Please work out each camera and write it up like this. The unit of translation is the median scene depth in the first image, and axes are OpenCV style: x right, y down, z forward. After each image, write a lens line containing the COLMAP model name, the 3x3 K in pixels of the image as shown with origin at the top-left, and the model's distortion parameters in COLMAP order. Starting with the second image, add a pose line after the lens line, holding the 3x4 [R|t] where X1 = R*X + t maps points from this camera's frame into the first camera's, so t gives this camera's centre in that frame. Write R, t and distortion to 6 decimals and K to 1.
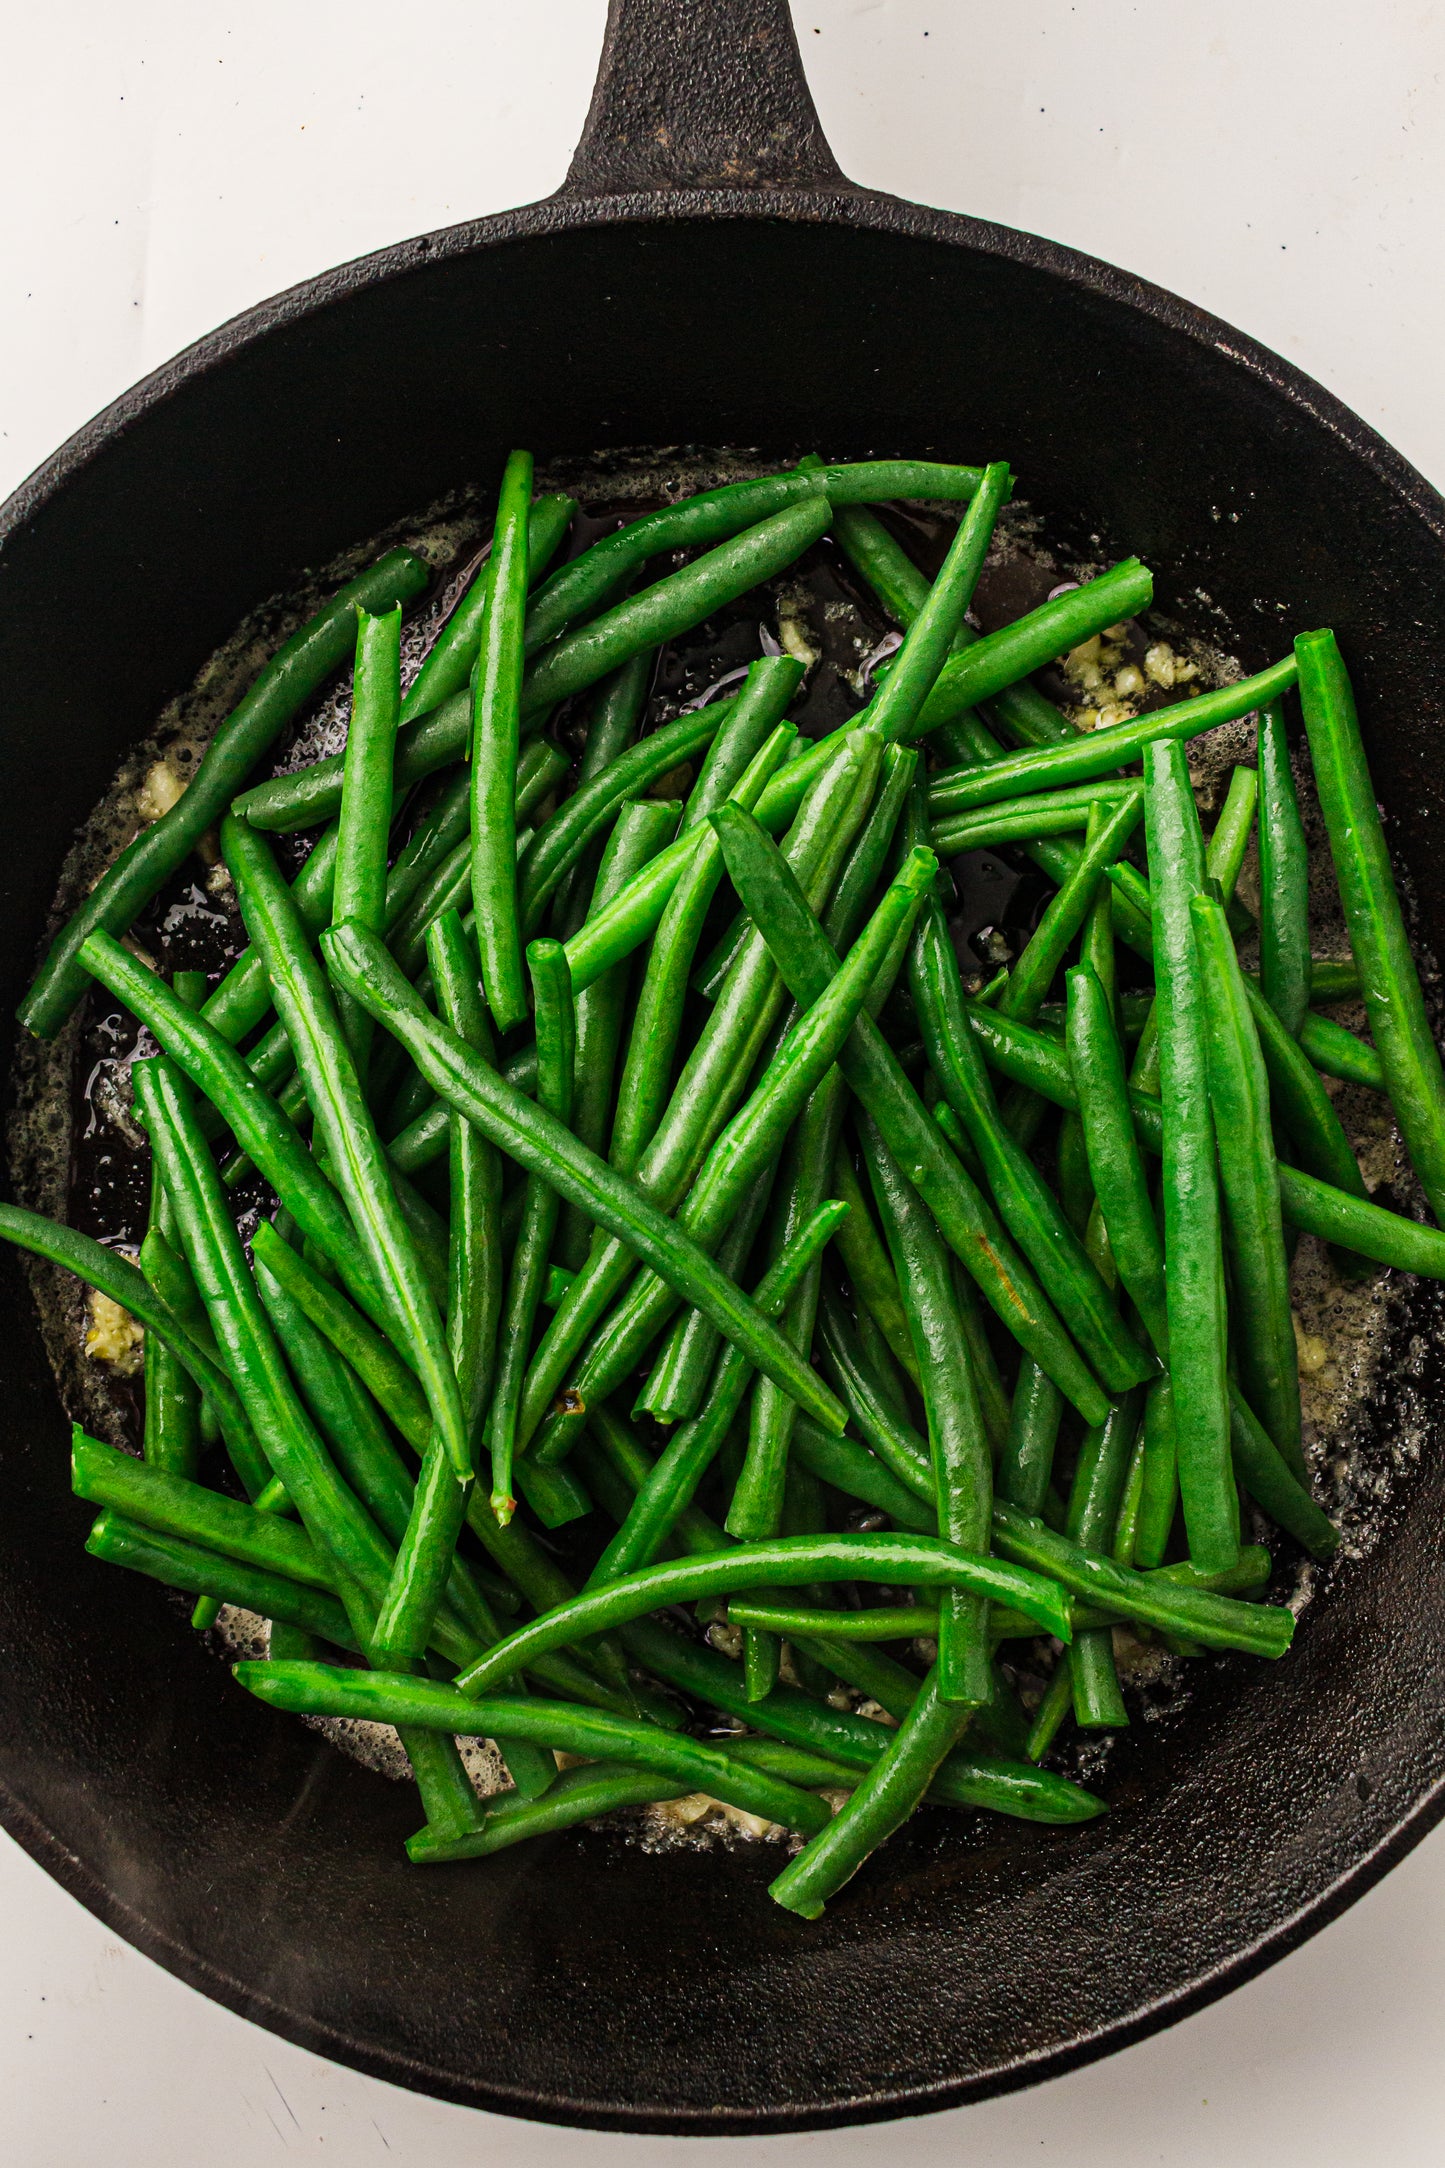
lens RADIAL K [[1823.8, 0, 730.3], [0, 1823.8, 1084.2], [0, 0, 1]] dist [0.009646, 0.000633]
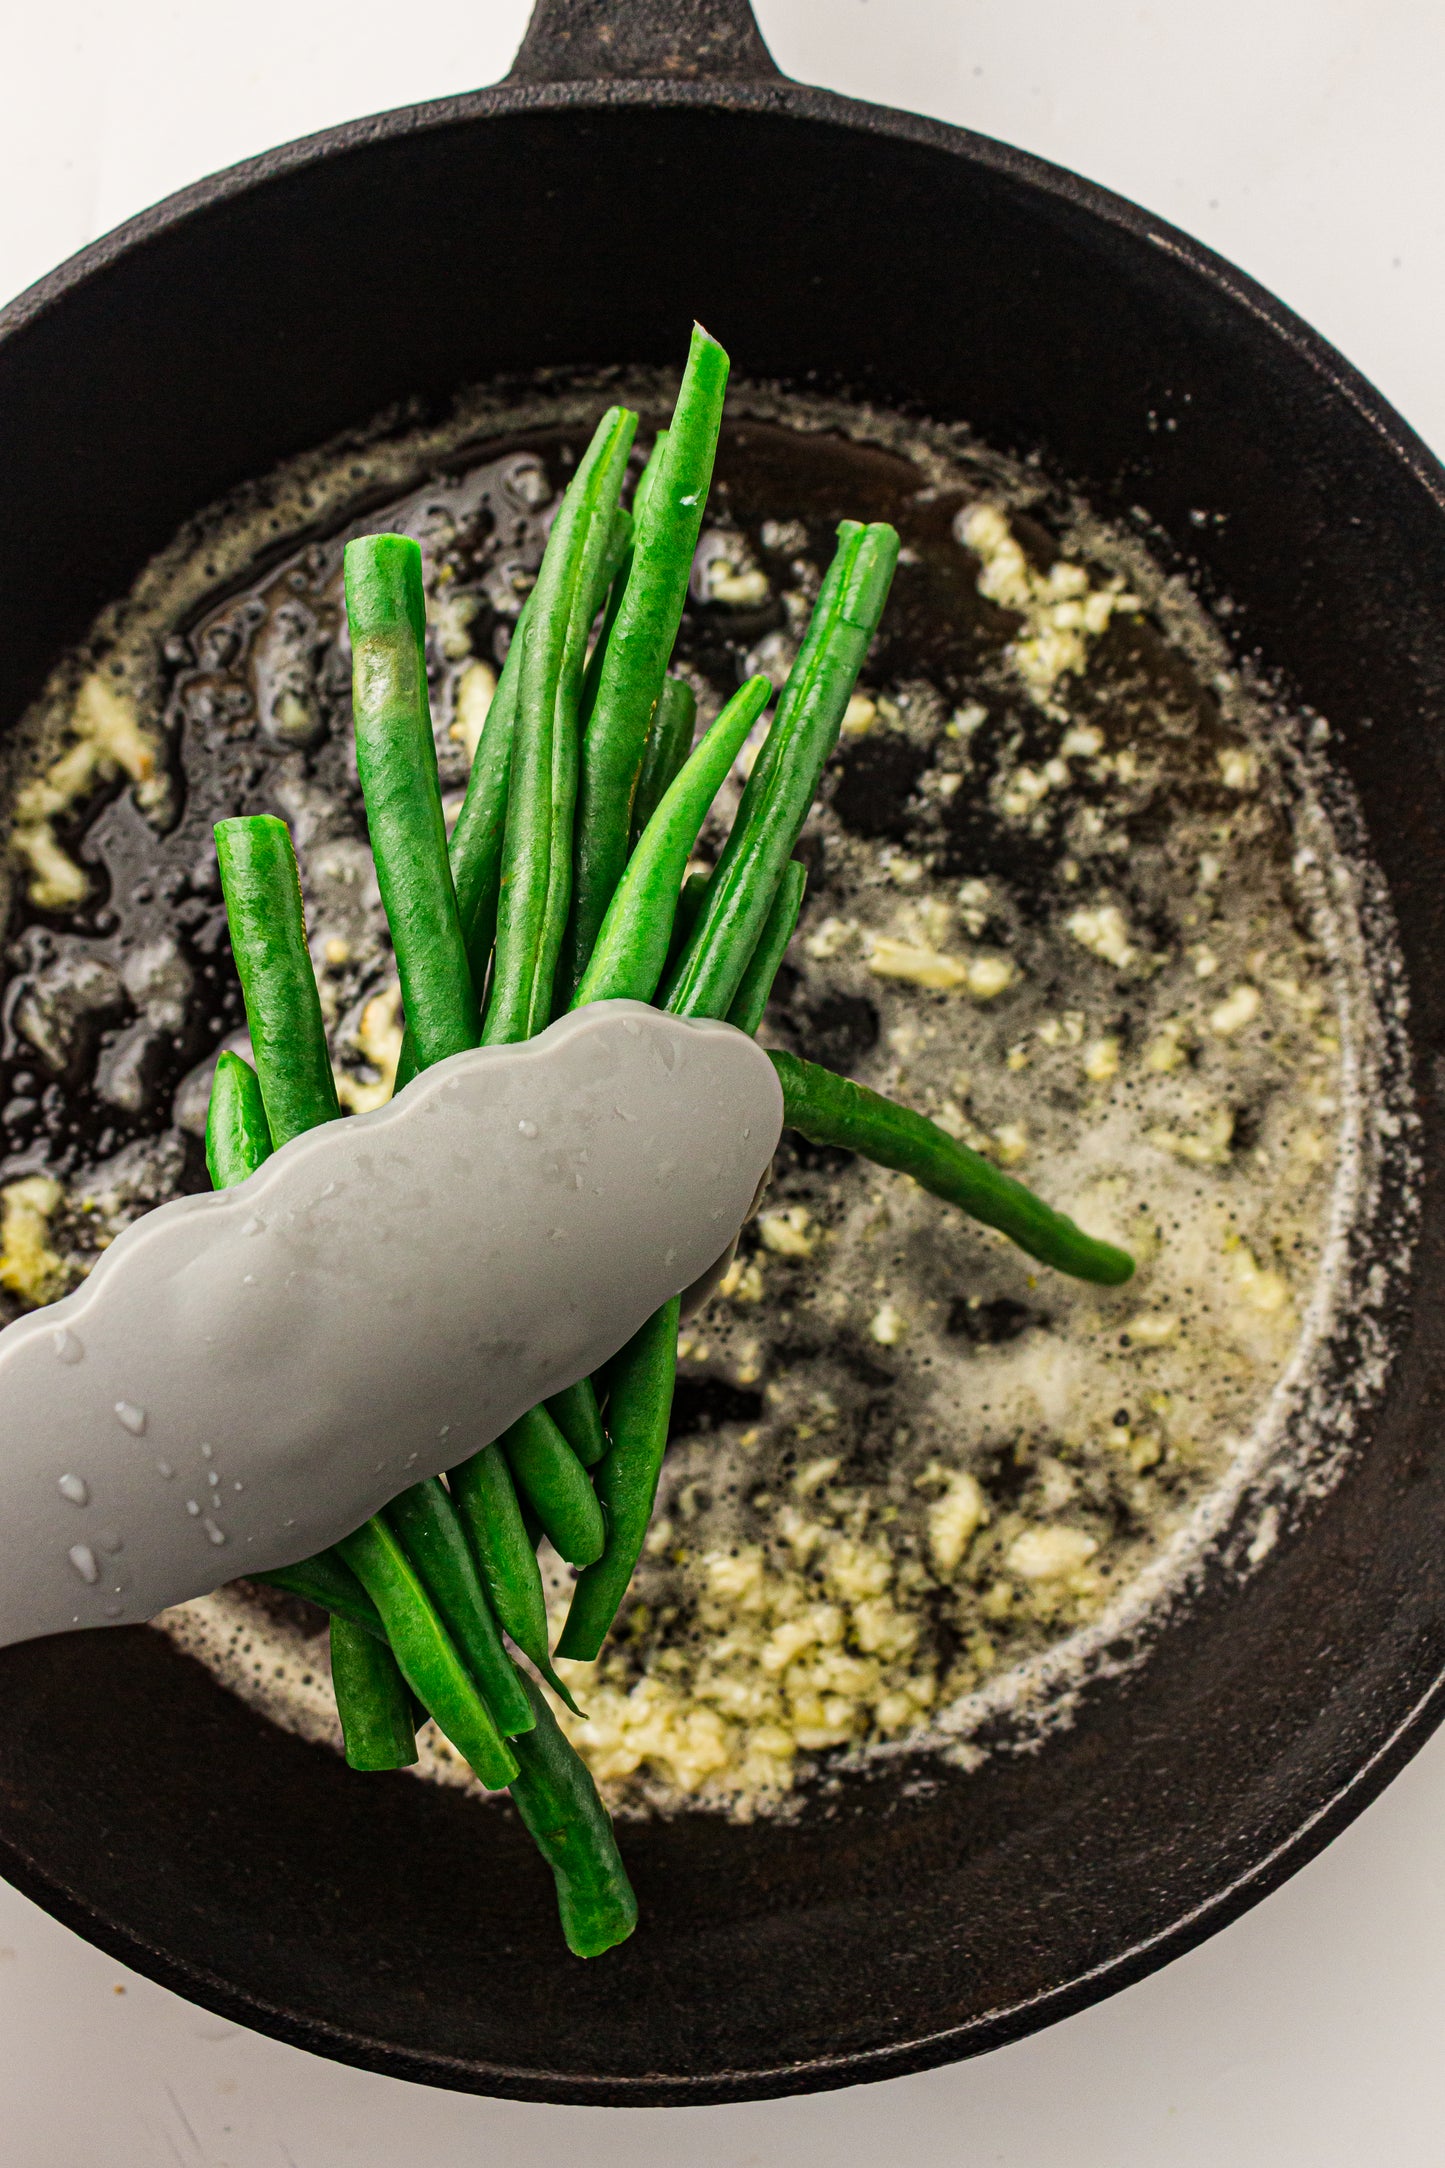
lens RADIAL K [[1823.1, 0, 722.7], [0, 1823.1, 1082.6], [0, 0, 1]] dist [0.013891, 0.014239]
pose [[0.999818, 0.003167, 0.018793, 0.010187], [-0.001392, 0.995597, -0.093725, 0.145363], [-0.019007, 0.093682, 0.995421, 0.031808]]
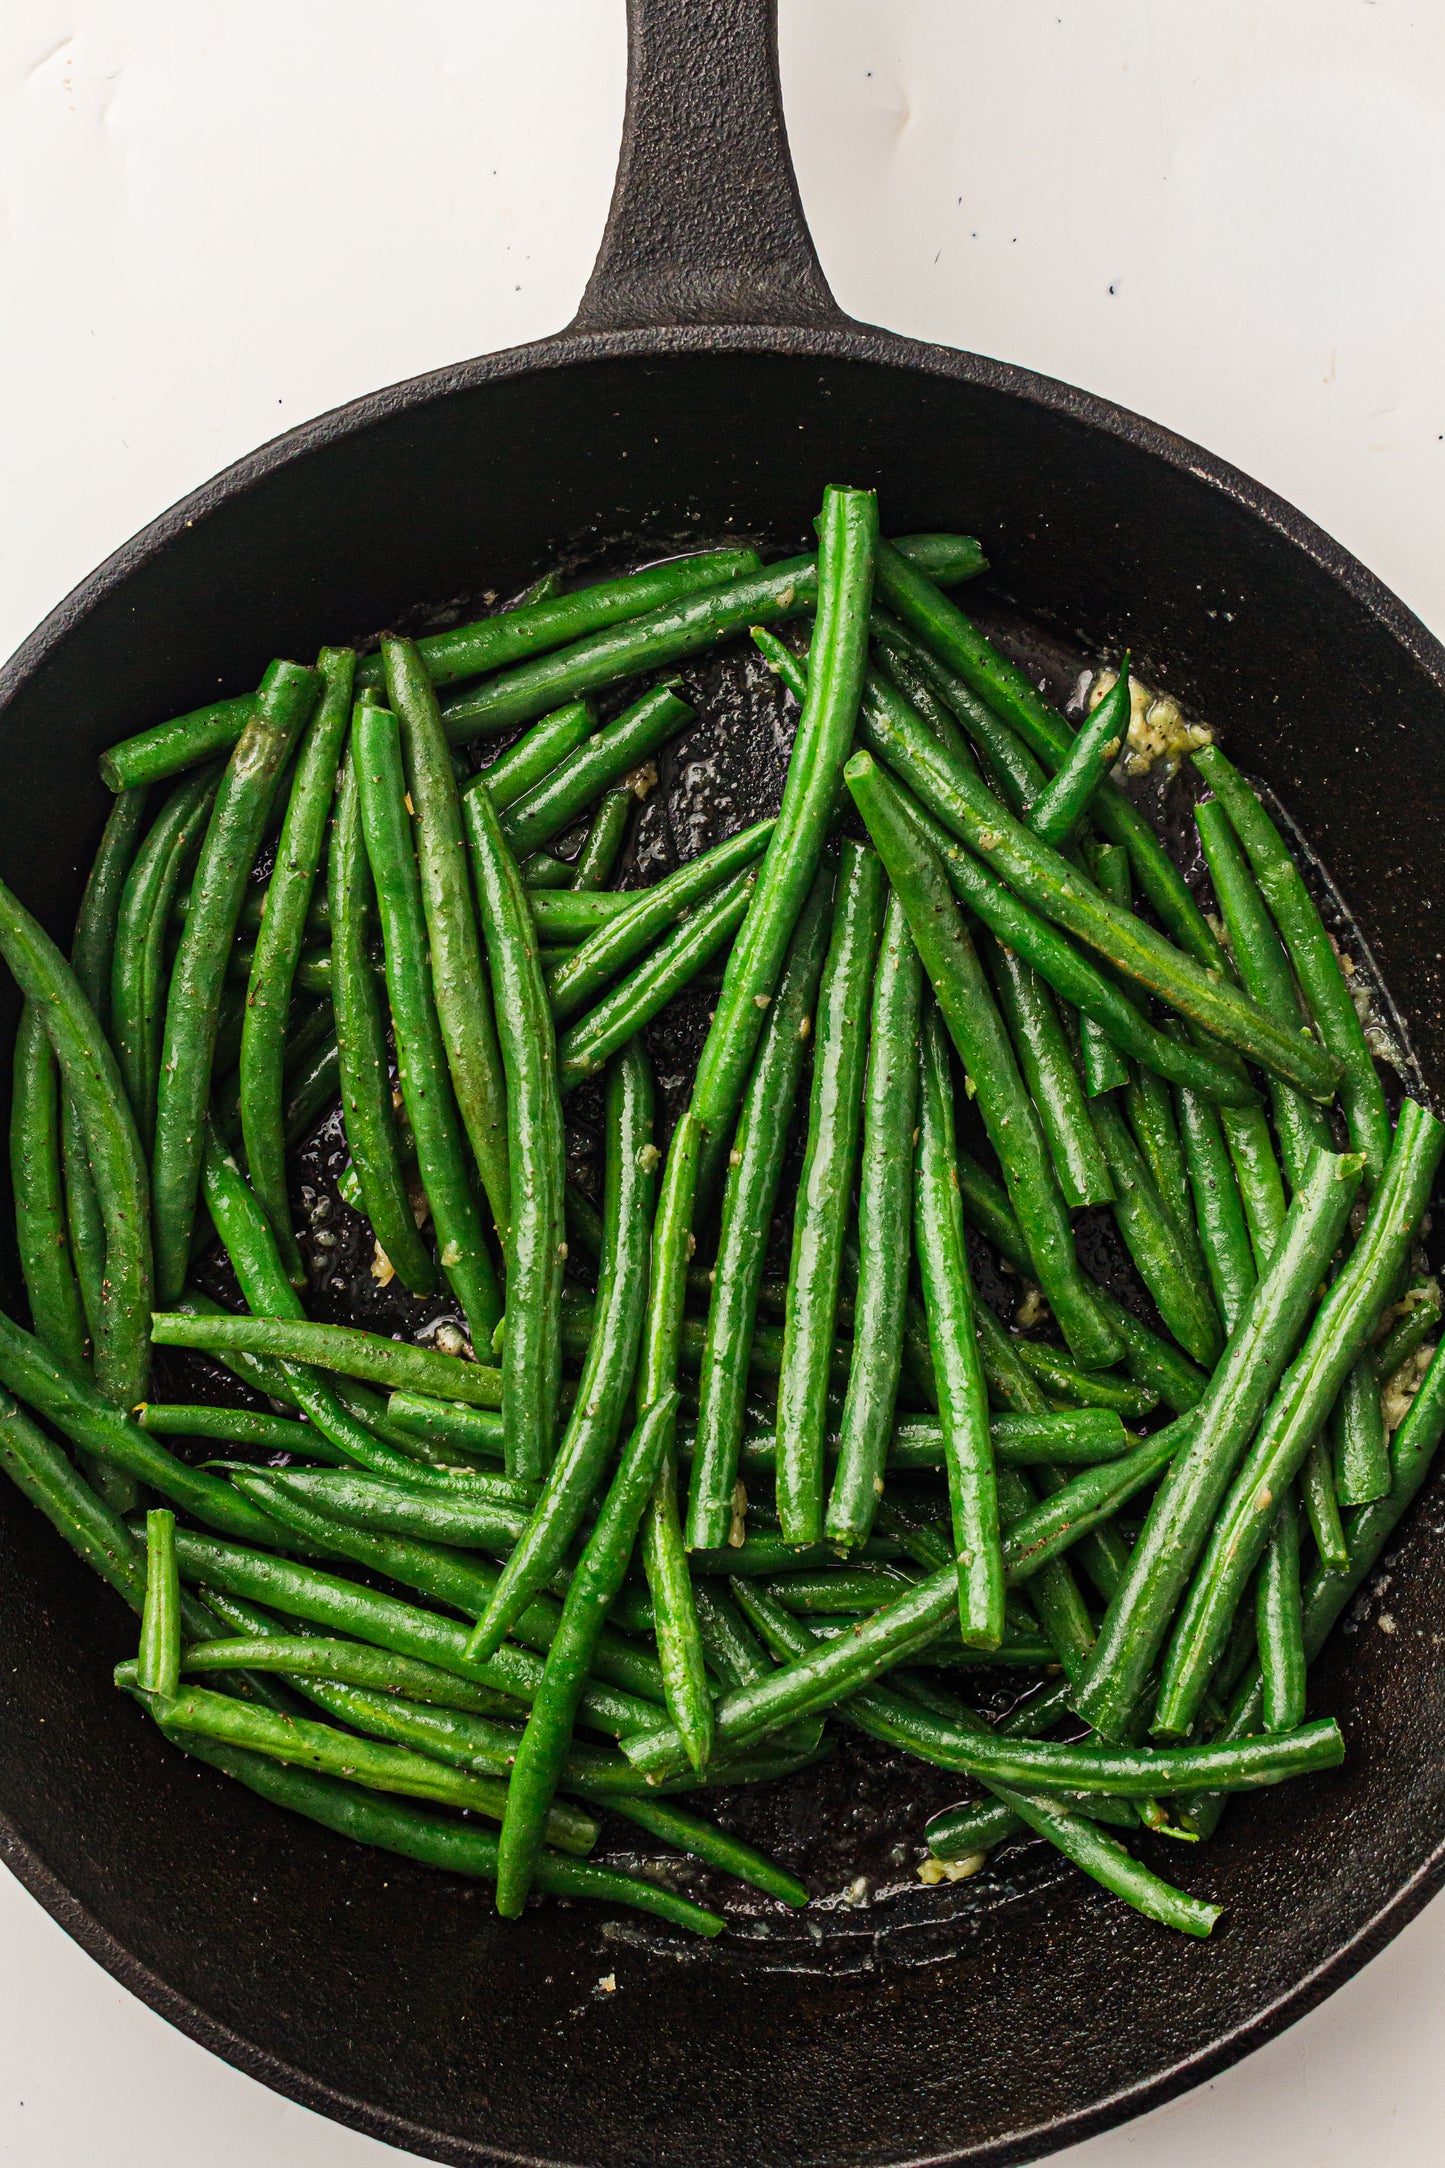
lens RADIAL K [[2869.4, 0, 746.8], [0, 2869.4, 1113.5], [0, 0, 1]] dist [-0.020813, 0.550558]
pose [[0.998927, 0.016993, -0.043092, 0.080142], [-0.017891, 0.999629, -0.020525, 0.004282], [0.042727, 0.021274, 0.998860, -0.595872]]
